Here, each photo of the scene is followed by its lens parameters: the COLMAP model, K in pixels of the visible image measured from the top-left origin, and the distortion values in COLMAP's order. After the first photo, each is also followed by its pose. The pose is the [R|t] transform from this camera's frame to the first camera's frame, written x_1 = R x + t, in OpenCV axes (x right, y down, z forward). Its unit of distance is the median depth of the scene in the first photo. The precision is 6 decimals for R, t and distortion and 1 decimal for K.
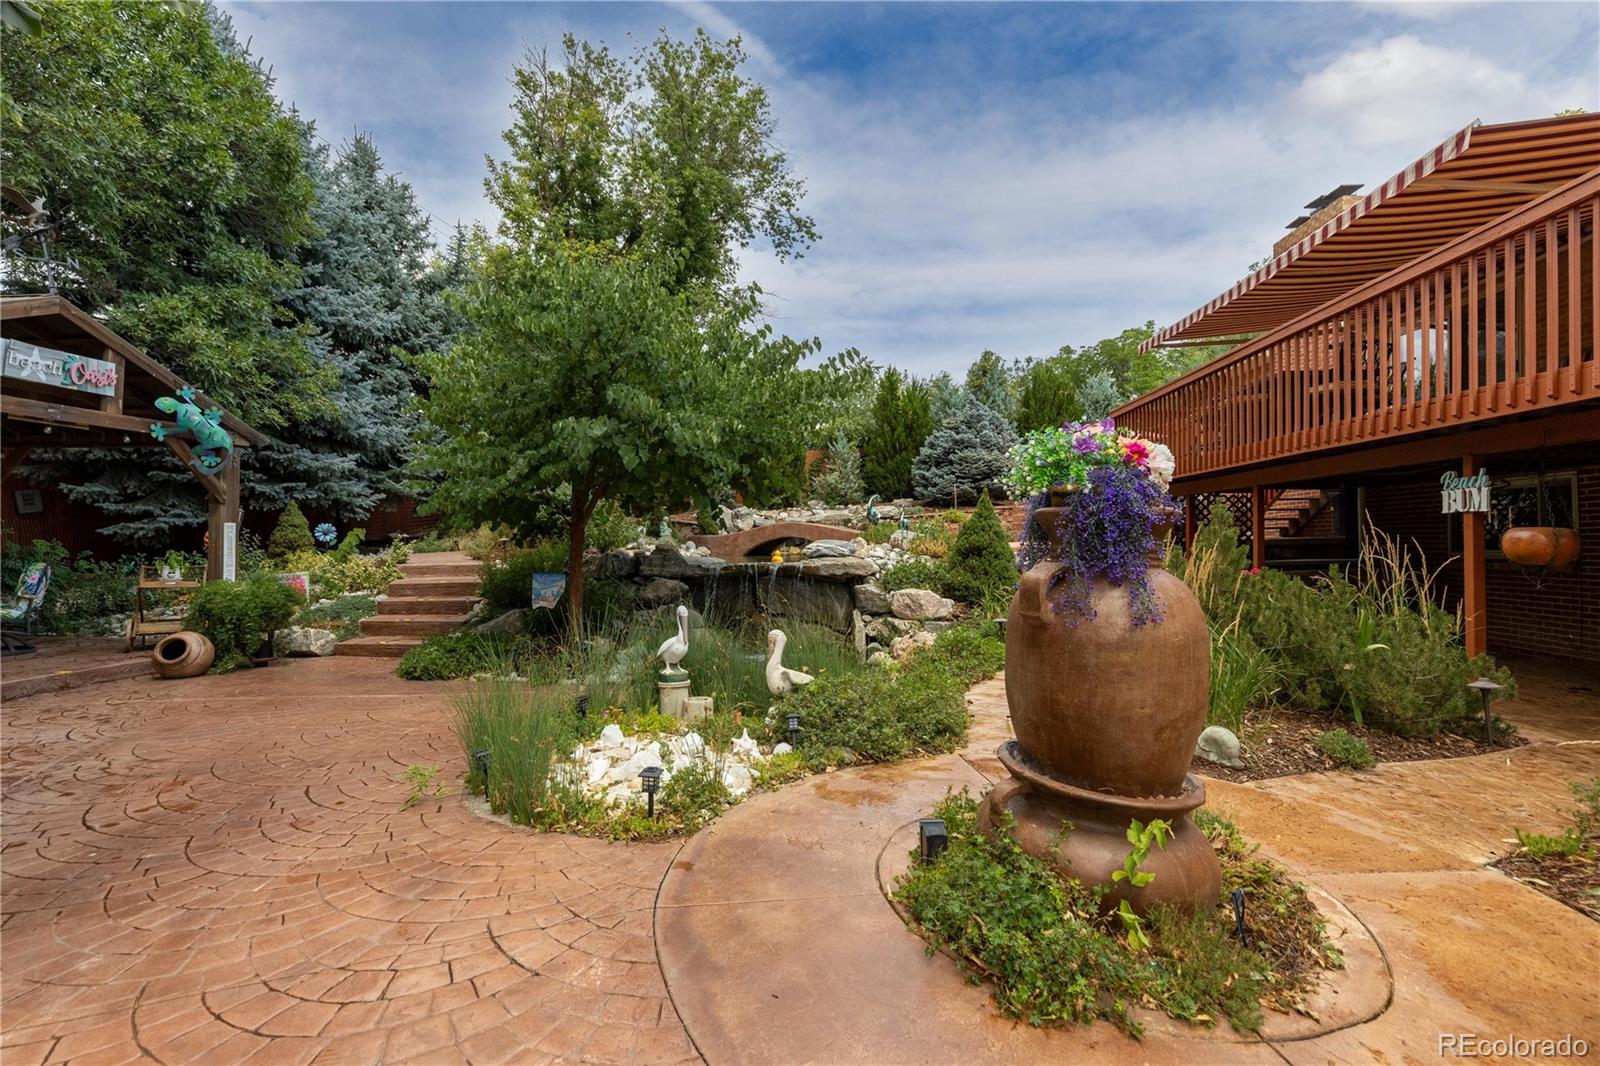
lens RADIAL K [[719.4, 0, 792.0], [0, 719.4, 532.8], [0, 0, 1]] dist [0.007601, -0.000679]
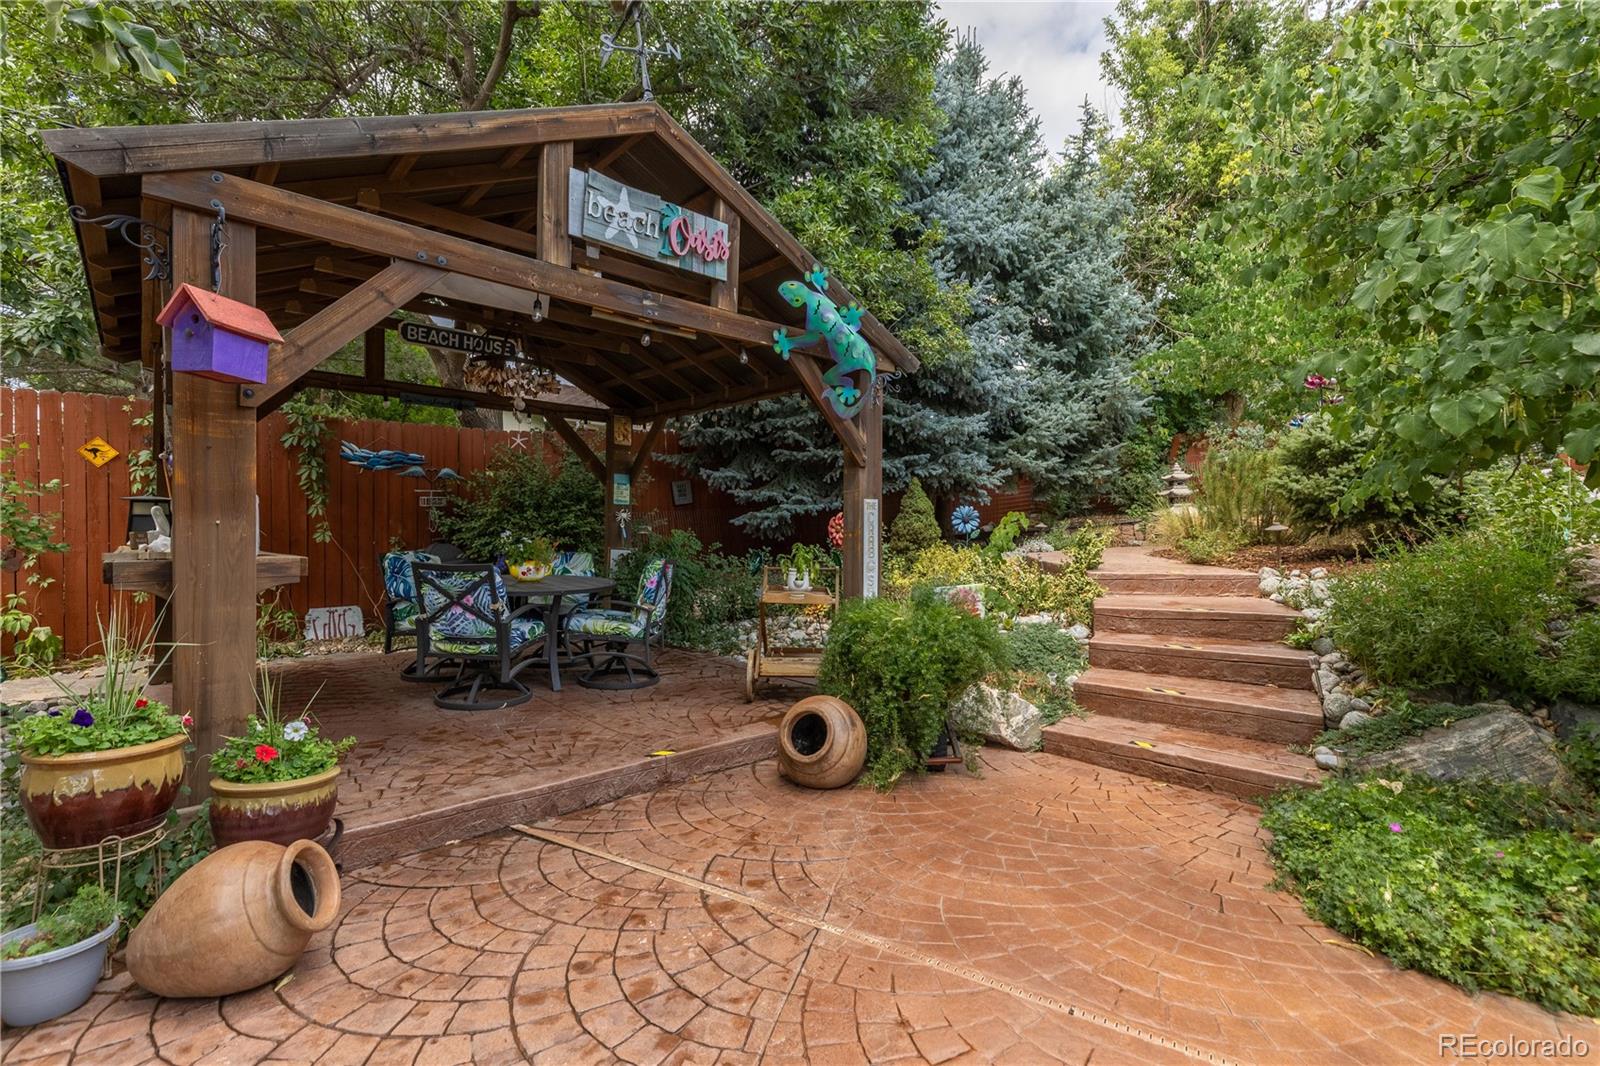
lens RADIAL K [[718.8, 0, 793.1], [0, 718.8, 538.3], [0, 0, 1]] dist [0.007211, -0.000396]
pose [[0.764863, 0.002508, -0.644188, -0.406235], [0.005784, 0.999925, 0.010761, 0.011480], [0.644167, -0.011957, 0.764791, 0.458746]]
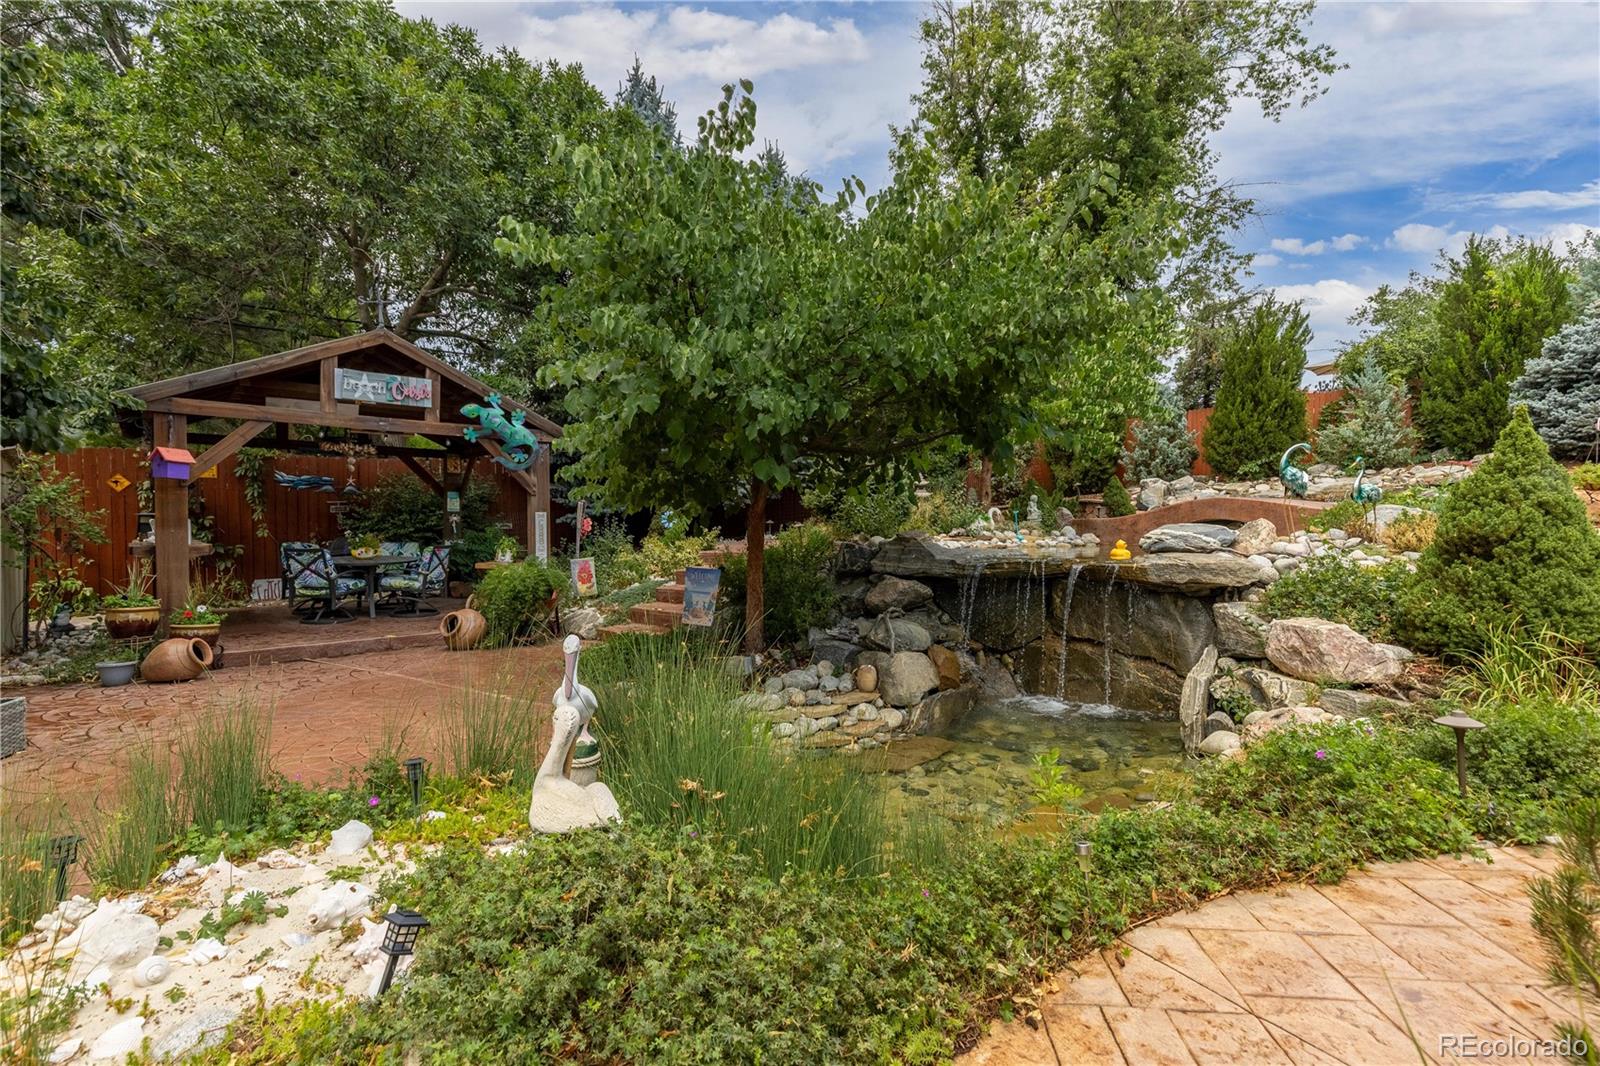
lens RADIAL K [[719.4, 0, 792.0], [0, 719.4, 532.8], [0, 0, 1]] dist [0.007601, -0.000679]
pose [[0.760957, 0.001585, -0.648800, 0.221645], [0.011970, 0.999793, 0.016482, 0.004140], [0.648692, -0.020308, 0.760780, 0.375377]]
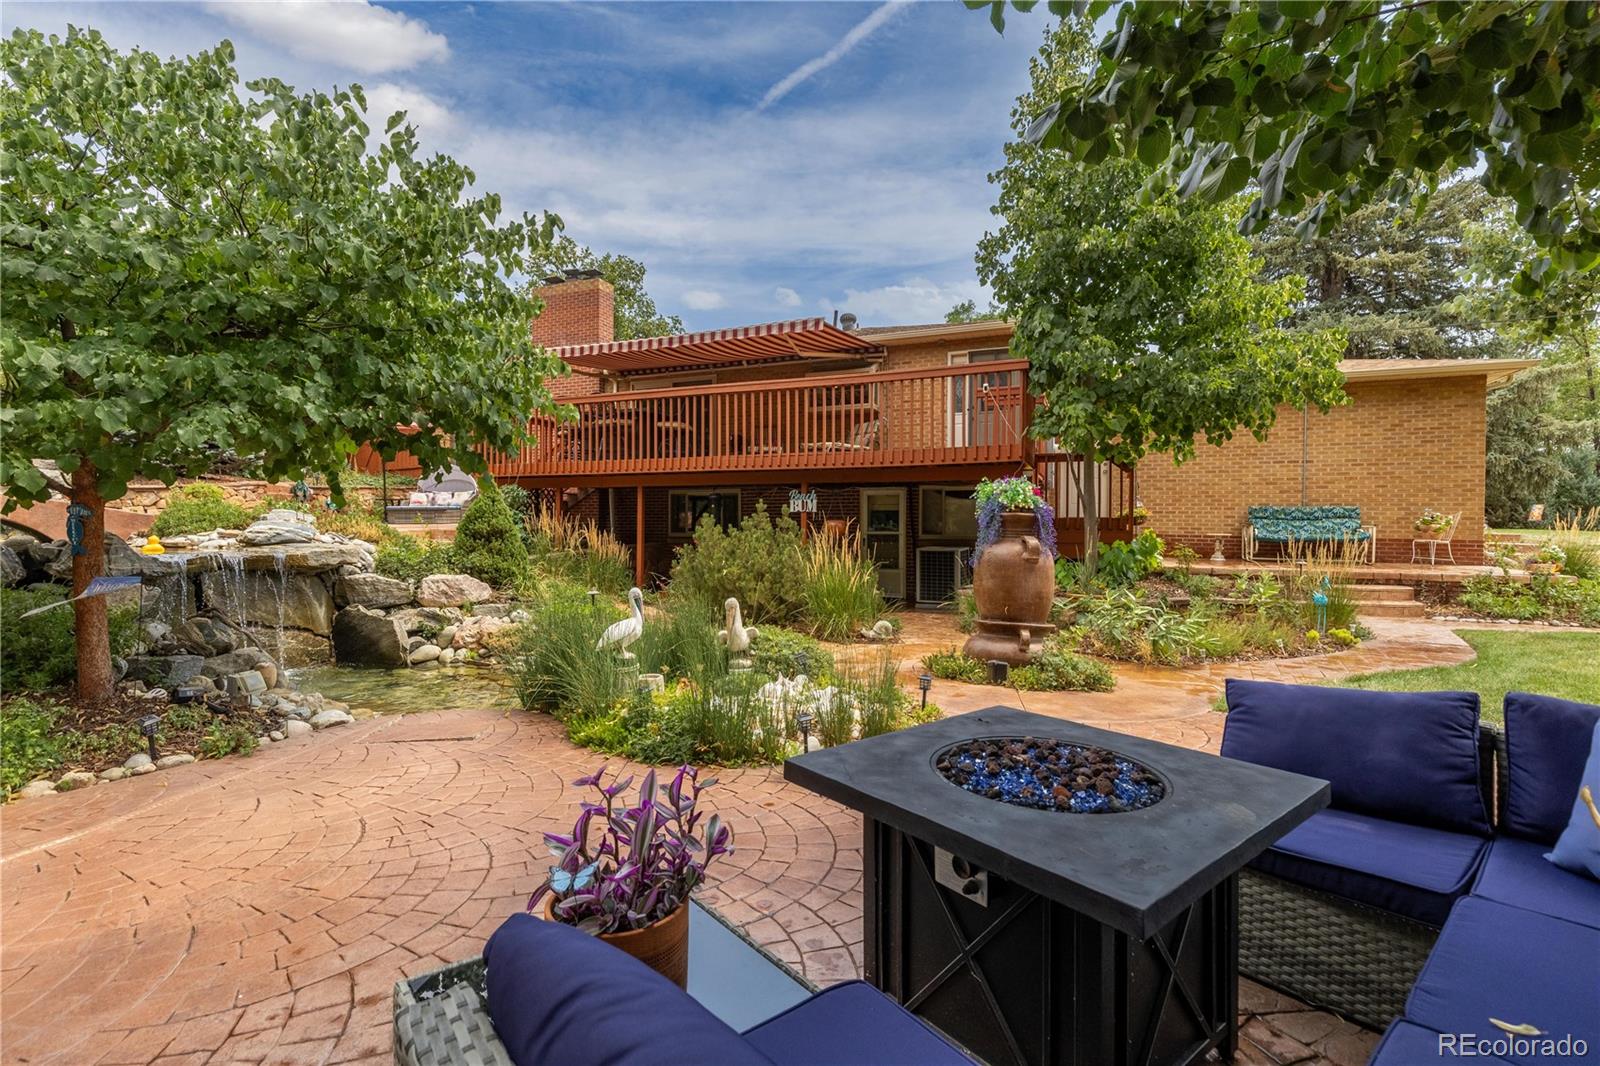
lens RADIAL K [[719.4, 0, 792.0], [0, 719.4, 532.8], [0, 0, 1]] dist [0.007601, -0.000679]
pose [[0.312464, -0.003129, 0.949925, -0.590489], [-0.016433, 0.999827, 0.008699, 0.007728], [-0.949788, -0.018328, 0.312358, 0.275644]]
